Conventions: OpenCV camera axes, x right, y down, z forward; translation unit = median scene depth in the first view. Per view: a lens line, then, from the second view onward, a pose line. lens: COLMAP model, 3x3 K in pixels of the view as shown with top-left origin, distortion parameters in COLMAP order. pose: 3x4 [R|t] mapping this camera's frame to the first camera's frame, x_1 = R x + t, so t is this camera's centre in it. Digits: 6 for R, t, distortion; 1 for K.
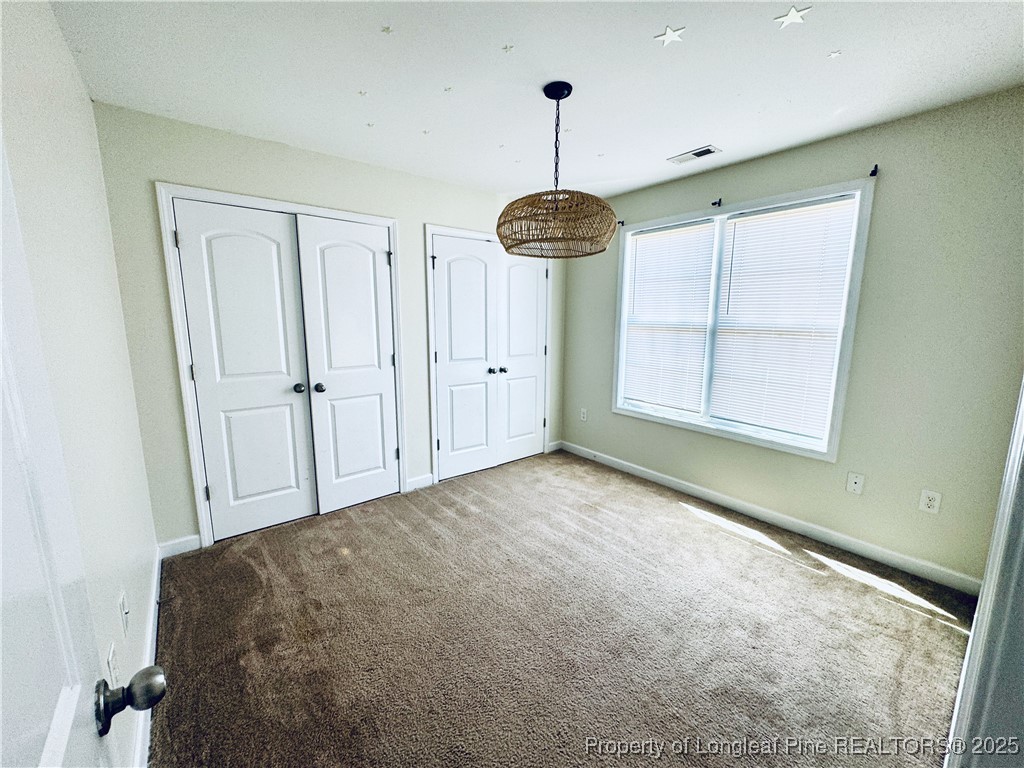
lens RADIAL K [[408.1, 0, 508.0], [0, 408.1, 379.1], [0, 0, 1]] dist [-0.001787, 0.000230]
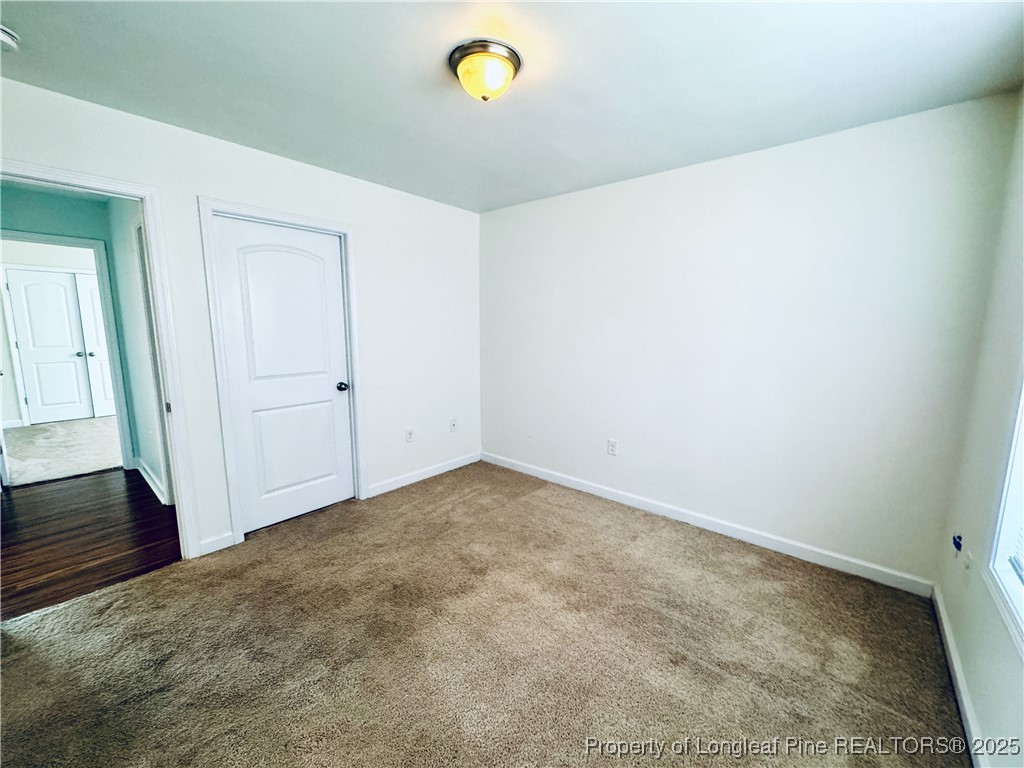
lens RADIAL K [[408.1, 0, 514.7], [0, 408.1, 386.7], [0, 0, 1]] dist [-0.001787, 0.000230]
pose [[0.980780, -0.015255, 0.194519, 1.296731], [0.018046, 0.999758, -0.012582, 0.258450], [-0.194280, 0.015851, 0.980818, -1.521462]]
